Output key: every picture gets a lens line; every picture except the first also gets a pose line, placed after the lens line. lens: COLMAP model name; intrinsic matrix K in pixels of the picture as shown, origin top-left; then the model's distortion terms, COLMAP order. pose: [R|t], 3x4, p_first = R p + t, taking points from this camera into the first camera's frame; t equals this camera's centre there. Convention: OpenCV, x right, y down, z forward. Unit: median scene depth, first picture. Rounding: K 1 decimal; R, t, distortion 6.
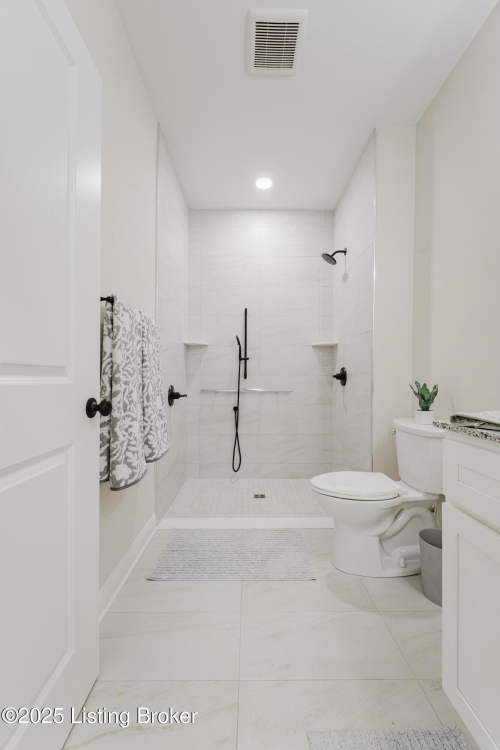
lens RADIAL K [[305.4, 0, 253.5], [0, 305.4, 399.9], [0, 0, 1]] dist [0.009157, -0.004308]
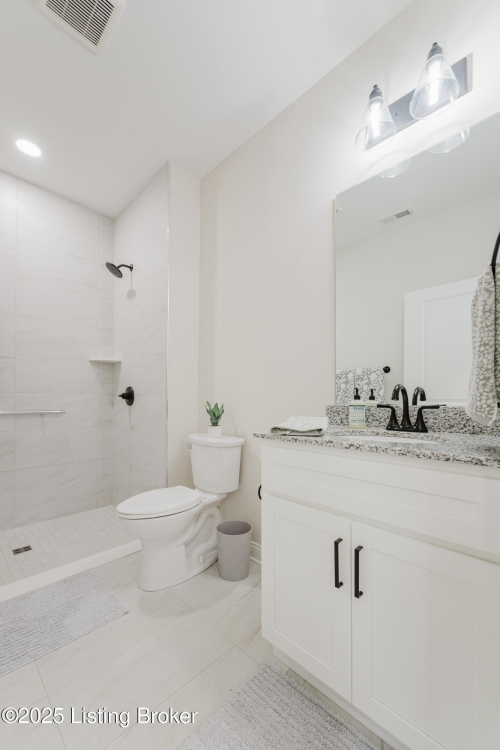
lens RADIAL K [[305.4, 0, 254.0], [0, 305.4, 420.4], [0, 0, 1]] dist [0.009157, -0.004308]
pose [[0.695976, -0.045674, 0.716611, -0.150793], [0.041889, 0.998858, 0.022981, -0.005718], [-0.716842, 0.014024, 0.697095, 0.049310]]
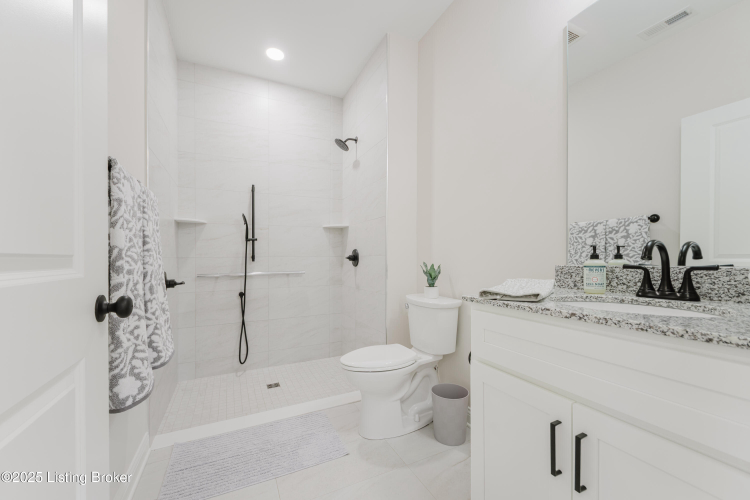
lens RADIAL K [[305.4, 0, 376.2], [0, 305.4, 281.5], [0, 0, 1]] dist [0.009157, -0.004308]
pose [[0.901294, -0.044939, 0.430870, -0.115785], [0.041310, 0.998988, 0.017781, -0.012033], [-0.431233, 0.001774, 0.902239, 0.016373]]
